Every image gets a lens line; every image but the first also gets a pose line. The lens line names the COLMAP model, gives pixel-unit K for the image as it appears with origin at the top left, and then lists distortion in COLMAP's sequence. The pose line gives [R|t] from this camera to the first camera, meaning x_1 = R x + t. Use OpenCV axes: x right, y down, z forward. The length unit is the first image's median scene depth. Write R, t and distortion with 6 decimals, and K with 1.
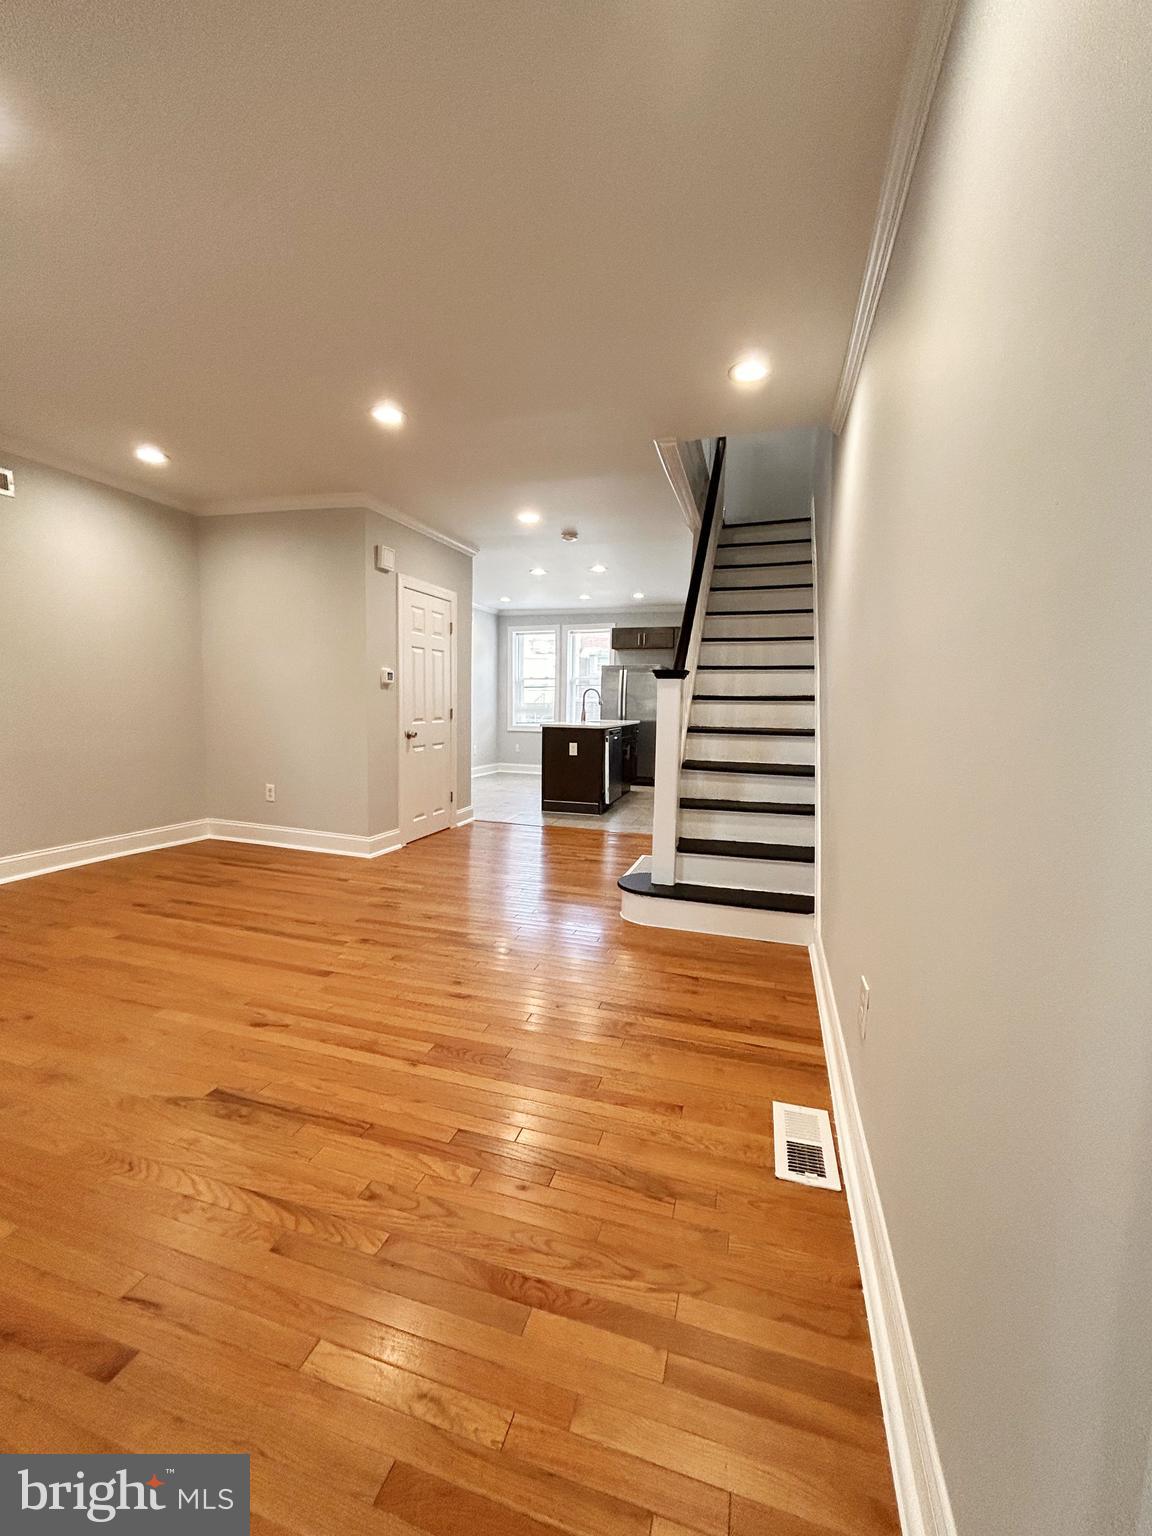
lens RADIAL K [[622.7, 0, 577.2], [0, 622.7, 771.6], [0, 0, 1]] dist [0.001182, 0.000156]
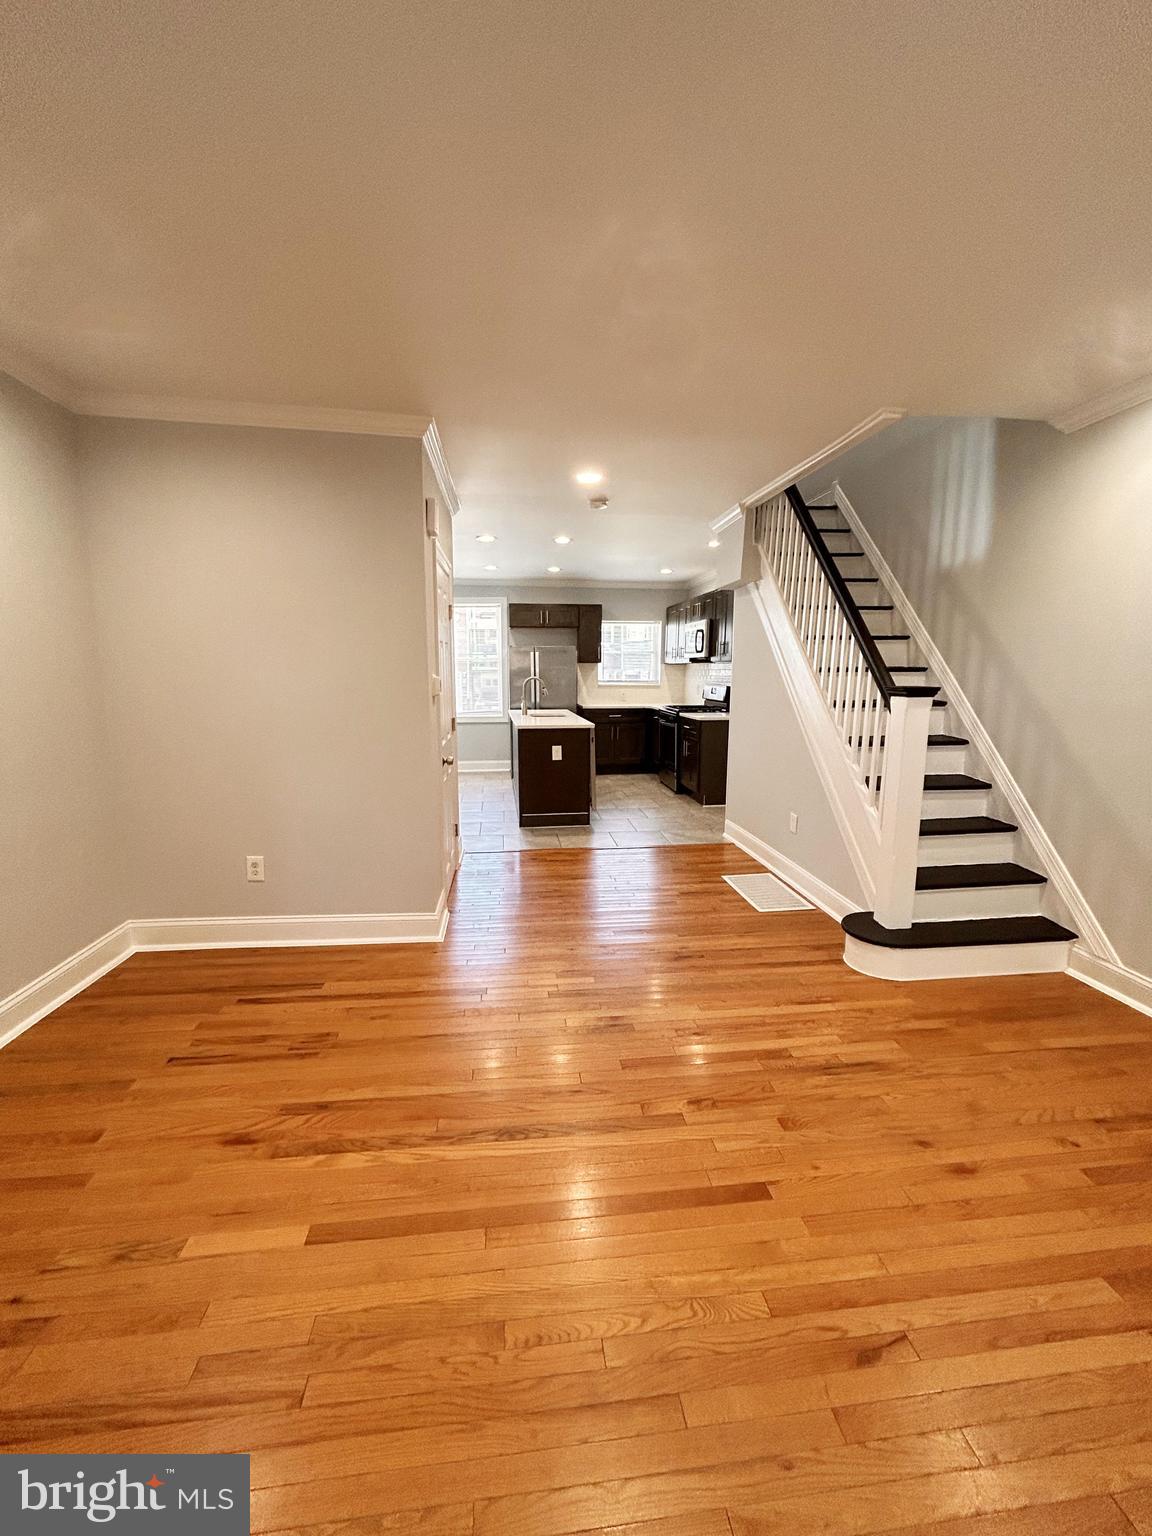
lens RADIAL K [[622.7, 0, 576.9], [0, 622.7, 768.8], [0, 0, 1]] dist [0.001182, 0.000156]
pose [[0.913478, -0.081689, 0.398603, -0.325312], [0.060567, 0.996024, 0.065321, -0.068531], [-0.402354, -0.035527, 0.914794, 0.202462]]
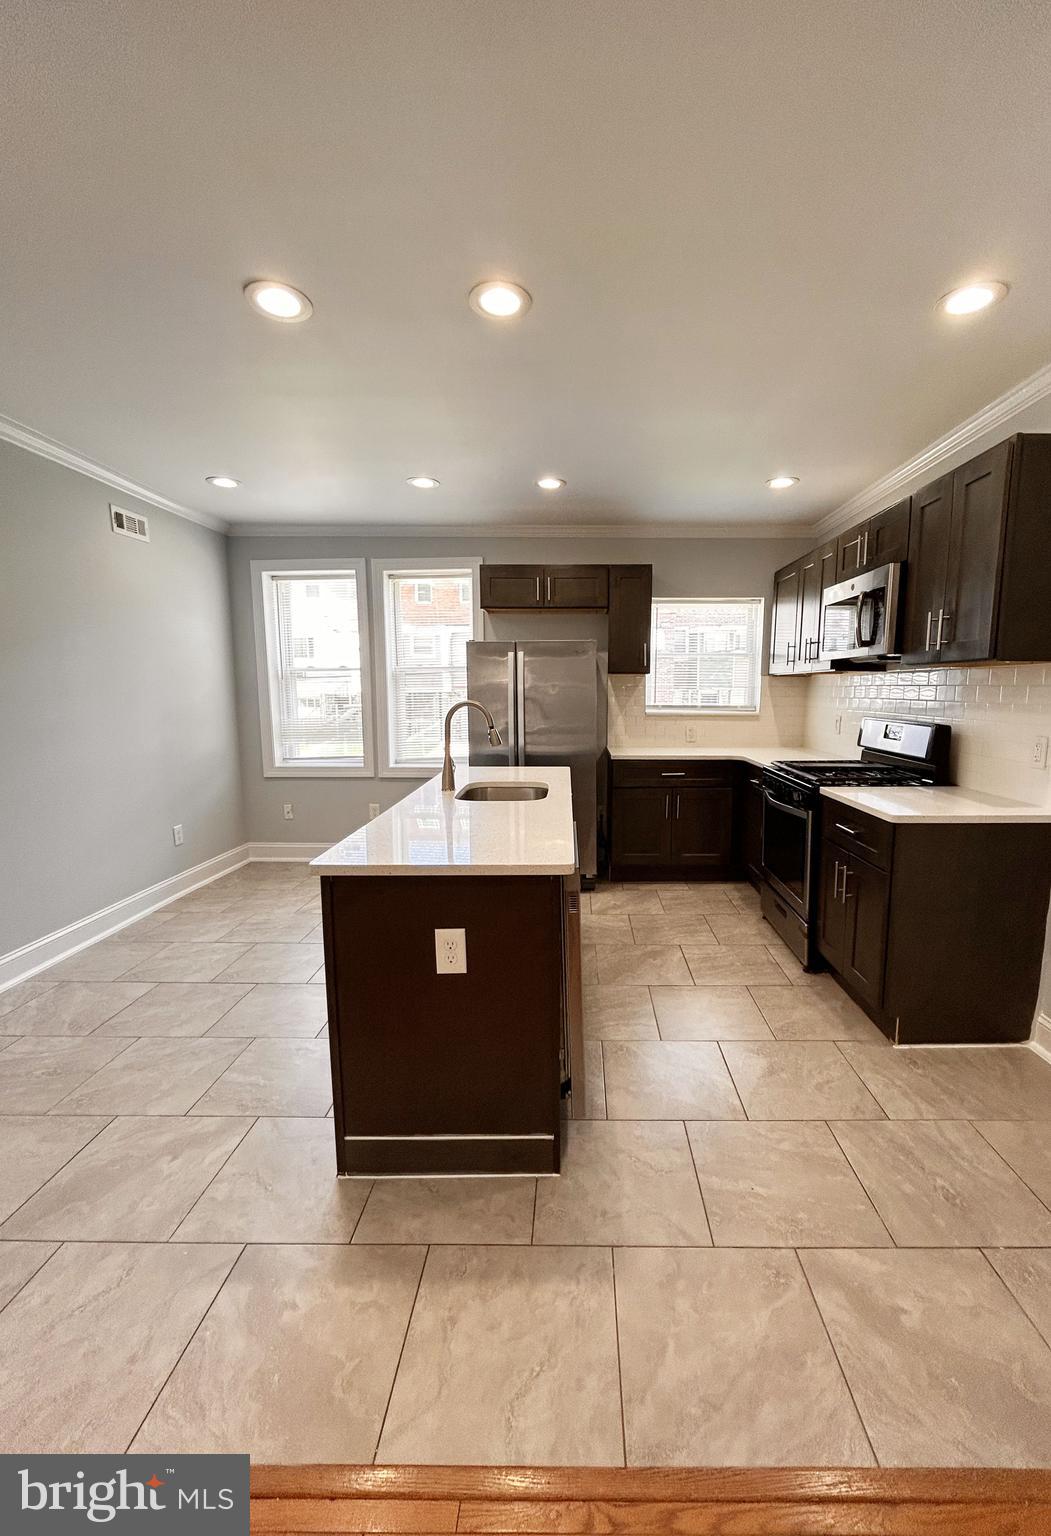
lens RADIAL K [[620.9, 0, 579.0], [0, 620.9, 768.7], [0, 0, 1]] dist [-0.014054, 0.000183]
pose [[0.955427, -0.053636, 0.290314, -0.026270], [0.047083, 0.998455, 0.029515, -0.118209], [-0.291449, -0.014530, 0.956476, 0.734992]]
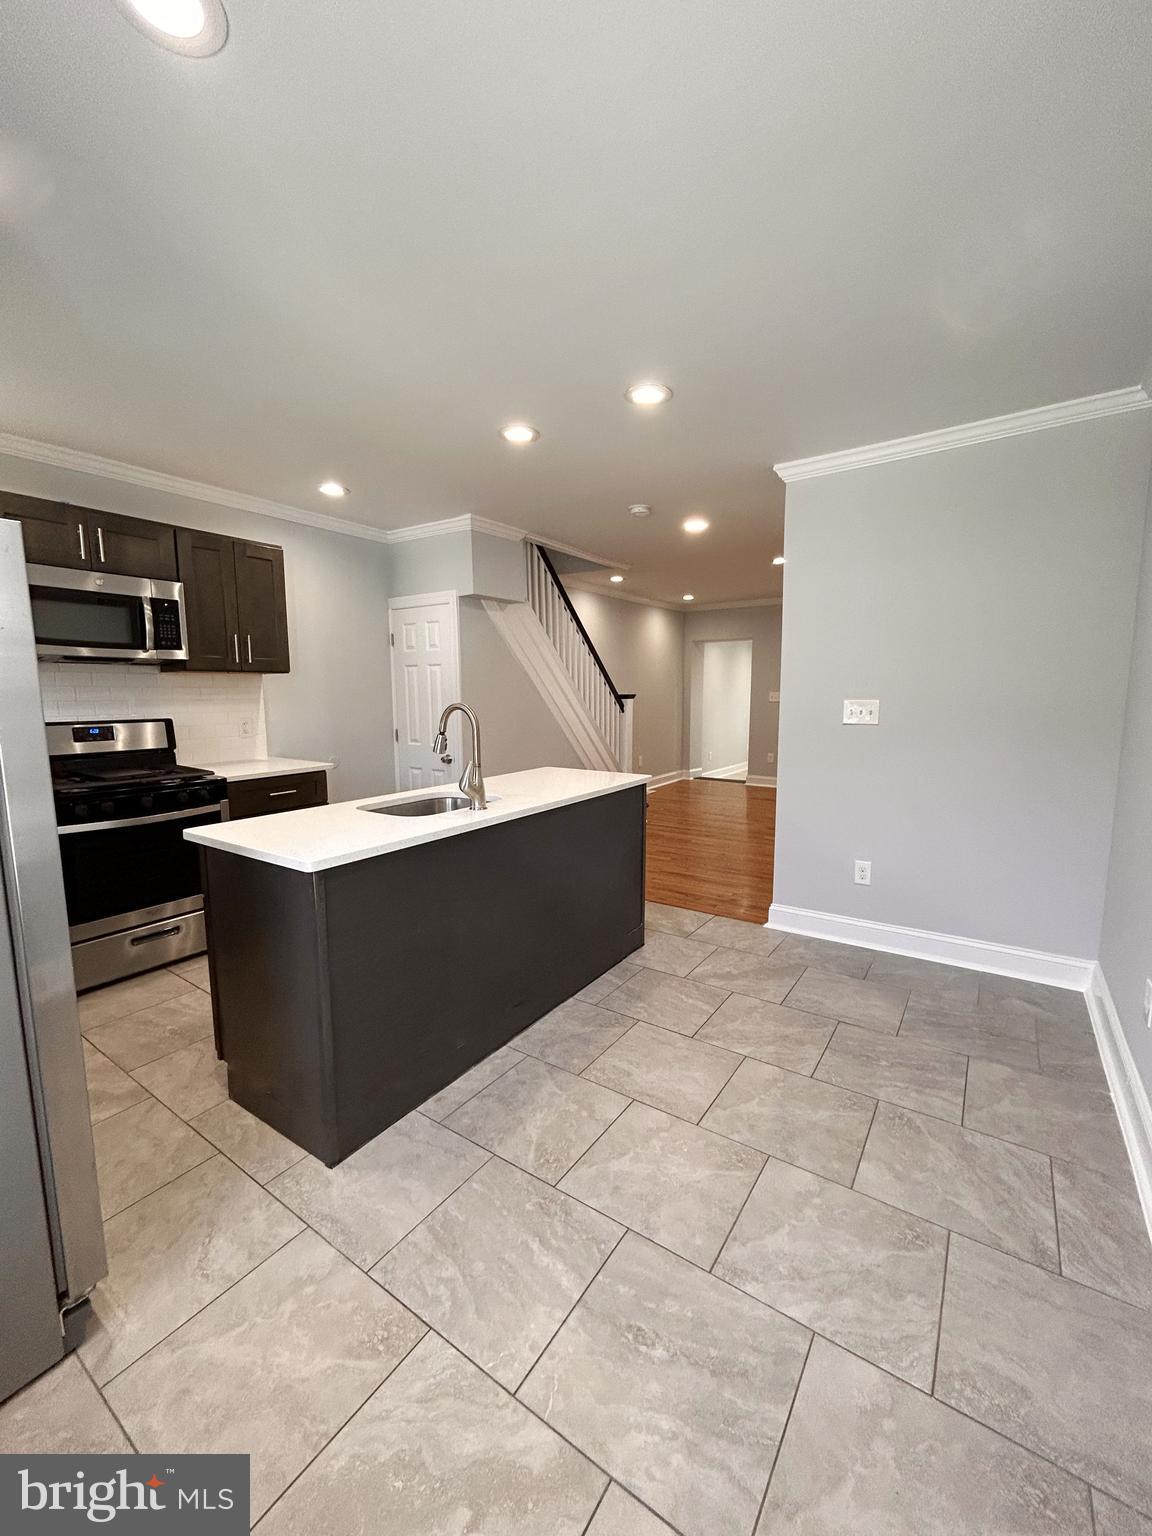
lens RADIAL K [[622.7, 0, 579.5], [0, 622.7, 767.7], [0, 0, 1]] dist [0.001182, 0.000156]
pose [[-0.954450, -0.056516, 0.292971, -0.155649], [0.012751, 0.973274, 0.229291, -0.205920], [-0.298100, 0.222582, -0.928221, 1.516691]]
